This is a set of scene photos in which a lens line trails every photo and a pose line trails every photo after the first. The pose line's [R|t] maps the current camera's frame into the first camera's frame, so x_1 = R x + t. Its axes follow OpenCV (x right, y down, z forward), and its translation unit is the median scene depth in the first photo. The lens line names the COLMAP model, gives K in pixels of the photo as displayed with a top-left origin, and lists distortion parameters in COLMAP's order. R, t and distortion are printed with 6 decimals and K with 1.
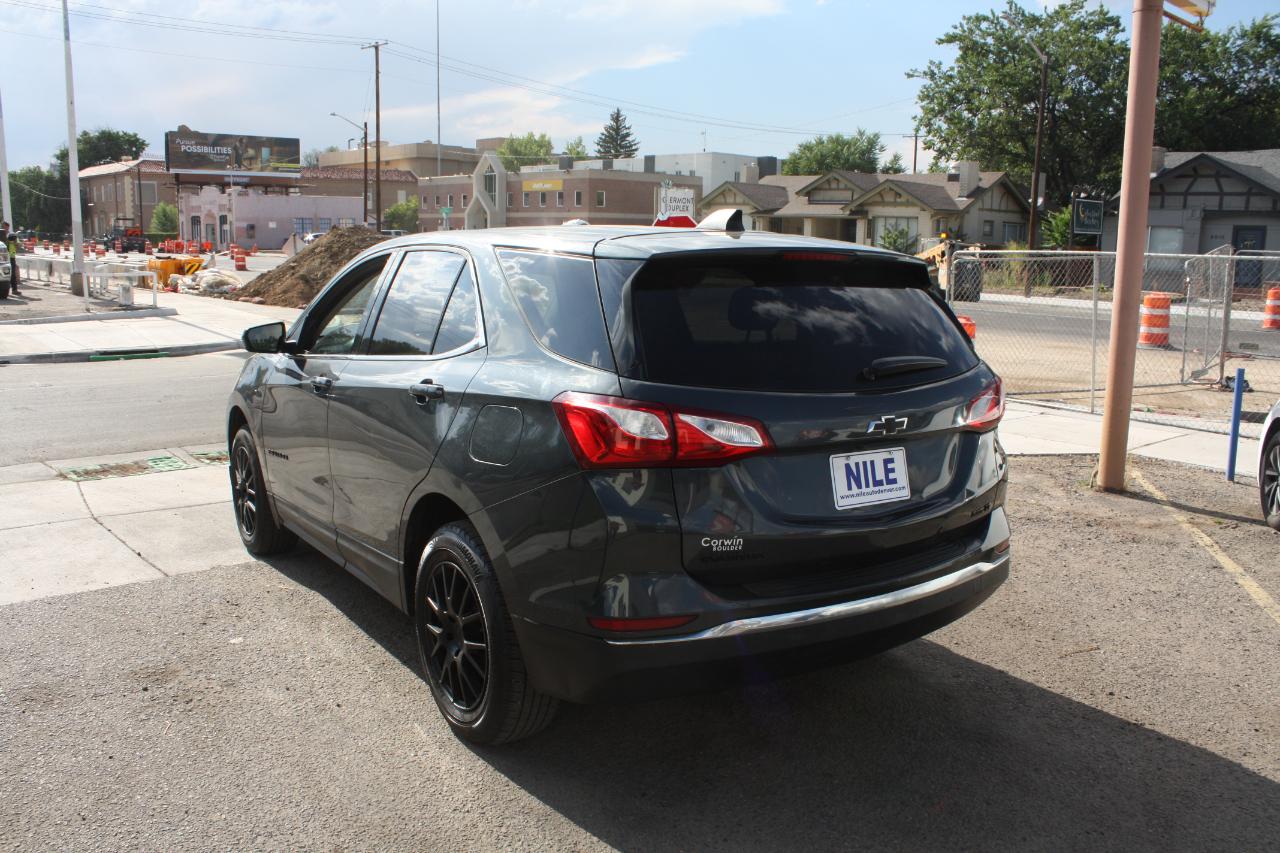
lens RADIAL K [[1079.3, 0, 646.5], [0, 1079.3, 436.2], [0, 0, 1]] dist [-0.152116, 0.127965]
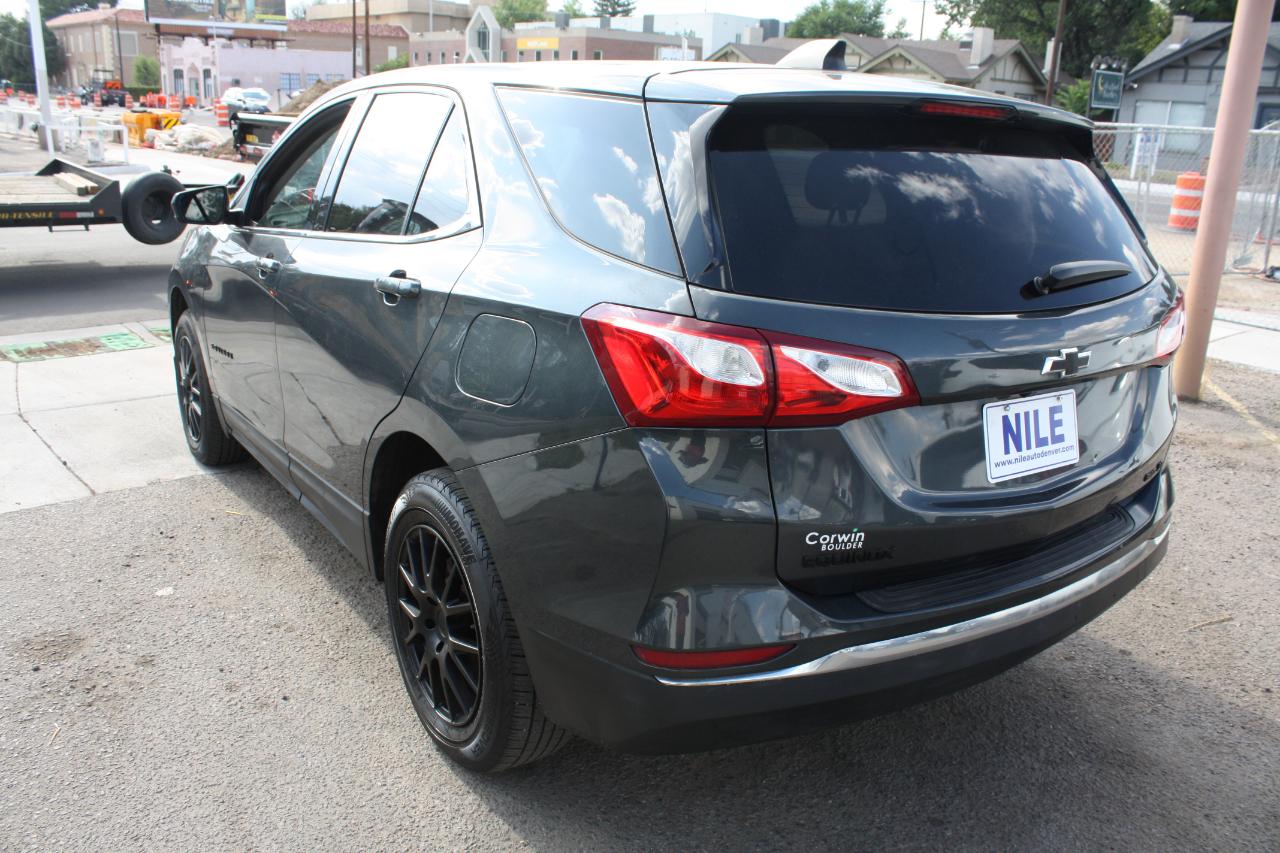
lens RADIAL K [[1079.3, 0, 638.1], [0, 1079.3, 427.0], [0, 0, 1]] dist [-0.152116, 0.127965]
pose [[0.999762, 0.021664, 0.002637, -0.031617], [-0.021824, 0.993230, 0.114095, -0.024801], [-0.000148, -0.114125, 0.993466, 0.198262]]
